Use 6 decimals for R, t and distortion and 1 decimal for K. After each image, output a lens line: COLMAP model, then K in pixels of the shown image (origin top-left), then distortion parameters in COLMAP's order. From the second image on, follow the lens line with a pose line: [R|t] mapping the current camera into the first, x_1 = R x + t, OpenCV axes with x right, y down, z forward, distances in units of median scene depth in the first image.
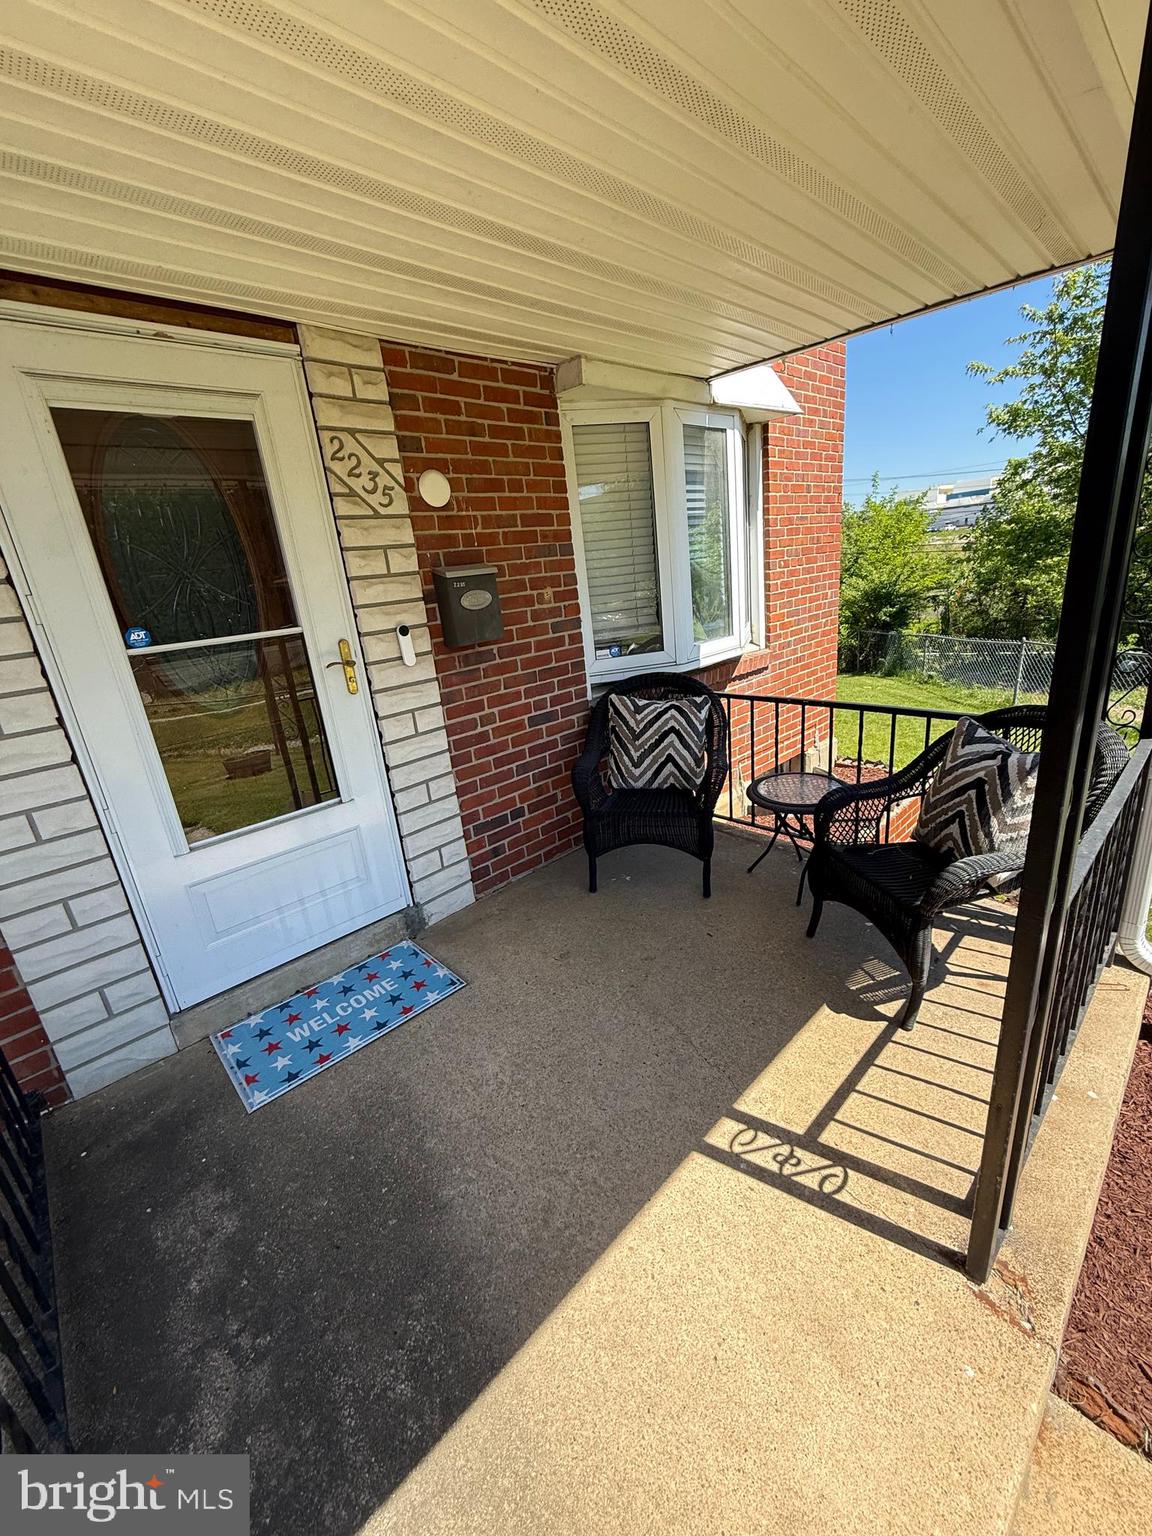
lens RADIAL K [[612.2, 0, 573.3], [0, 612.2, 765.2], [0, 0, 1]] dist [-0.001120, -0.000421]
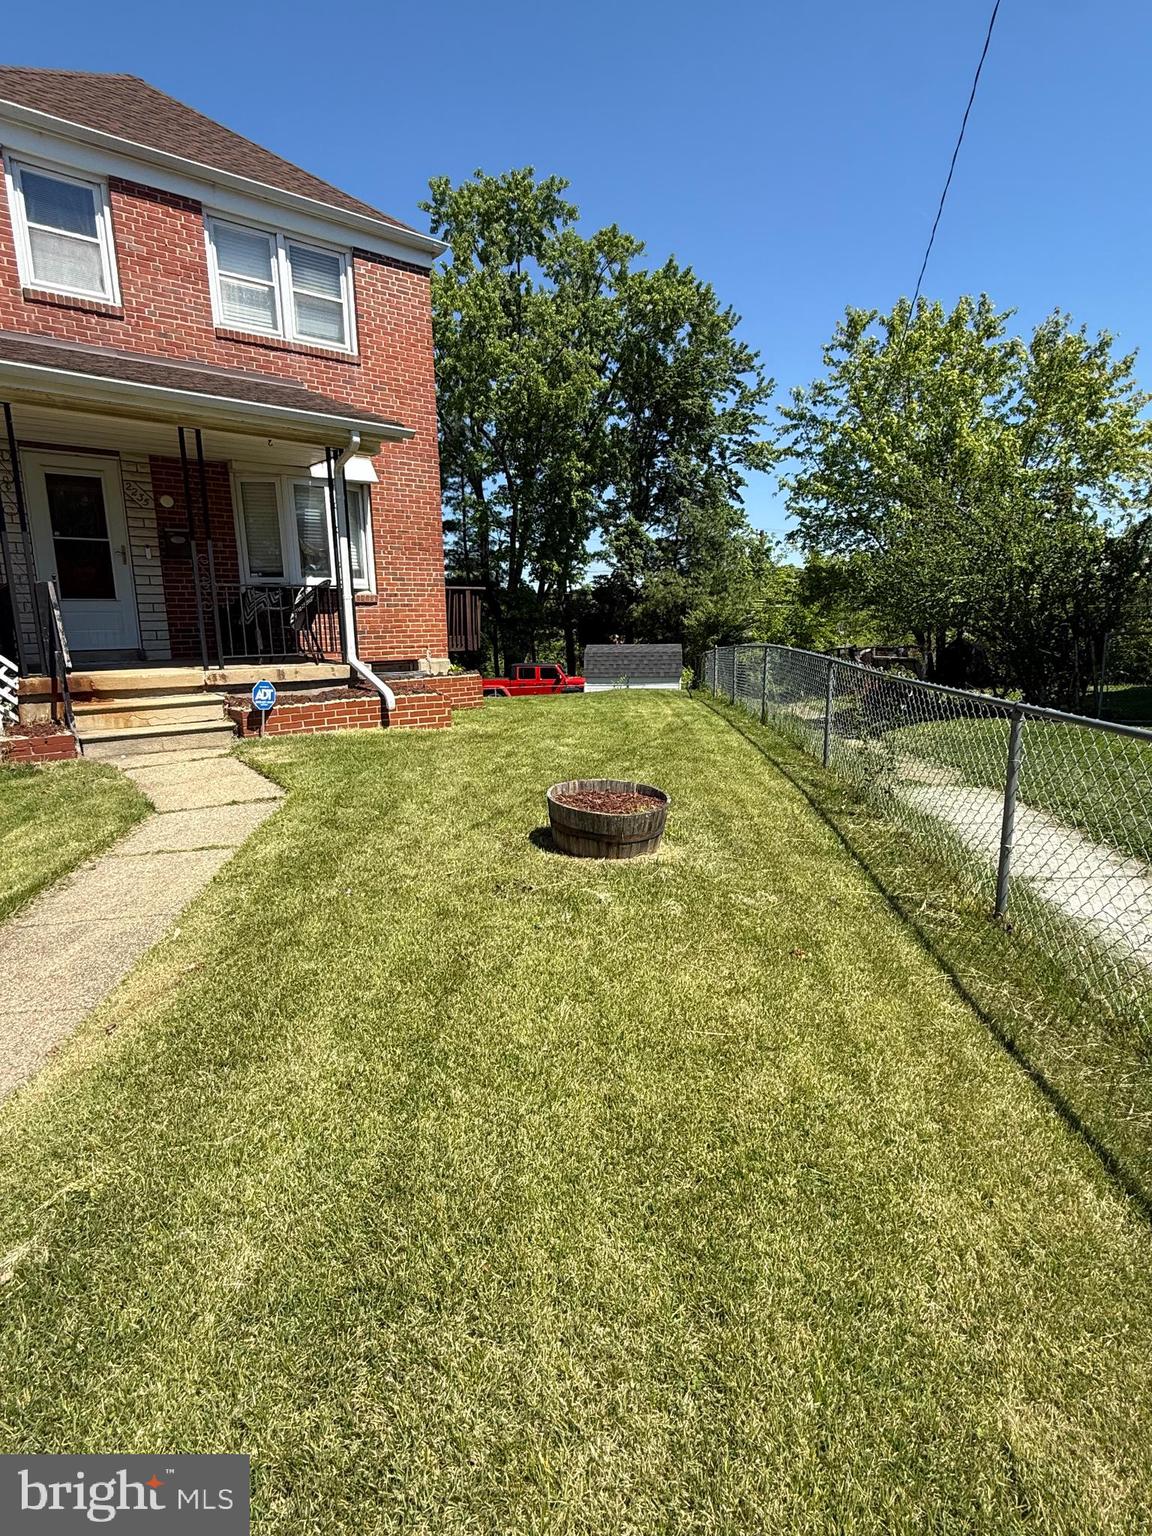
lens RADIAL K [[794.4, 0, 576.7], [0, 794.4, 767.0], [0, 0, 1]] dist [0.002689, -0.000746]
pose [[0.993941, 0.089950, -0.063165, 2.078000], [-0.097412, 0.987086, -0.127168, 1.092589], [0.050910, 0.132550, 0.989868, -2.488220]]
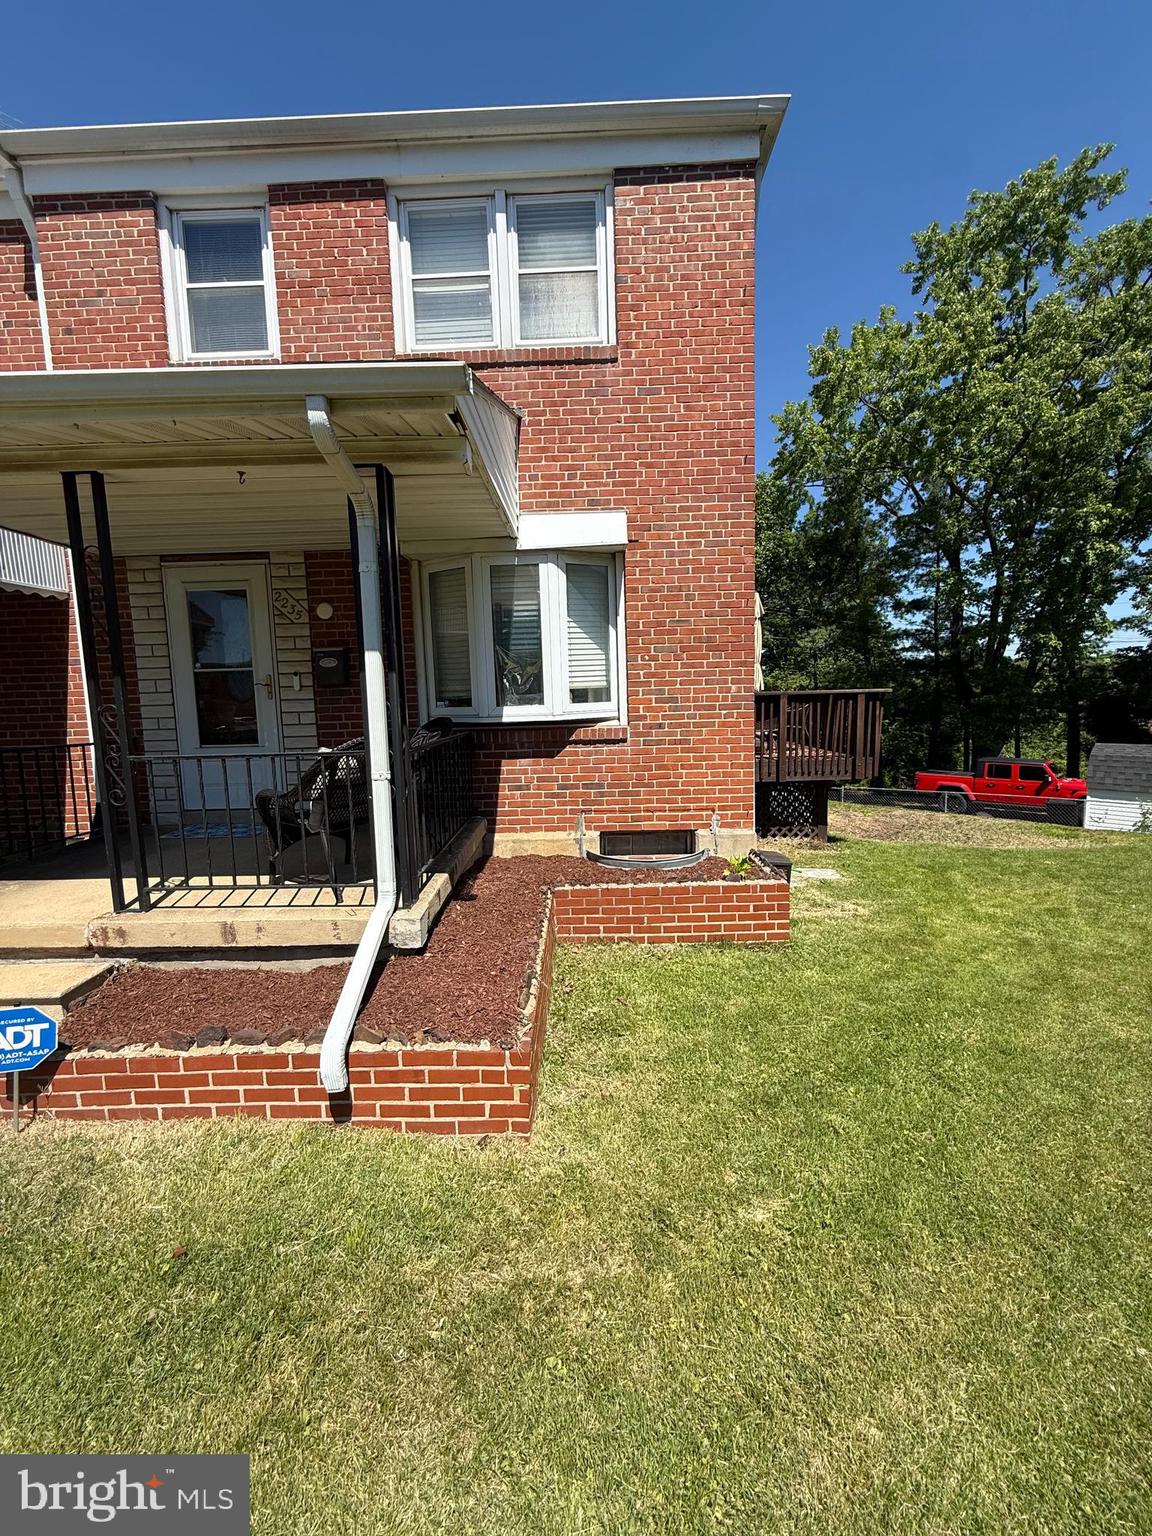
lens RADIAL K [[612.2, 0, 576.9], [0, 612.2, 764.9], [0, 0, 1]] dist [-0.001120, -0.000421]
pose [[0.710080, 0.148437, -0.688297, 1.949740], [-0.256873, 0.964766, -0.056942, -0.042783], [0.655594, 0.217239, 0.723190, 0.160839]]
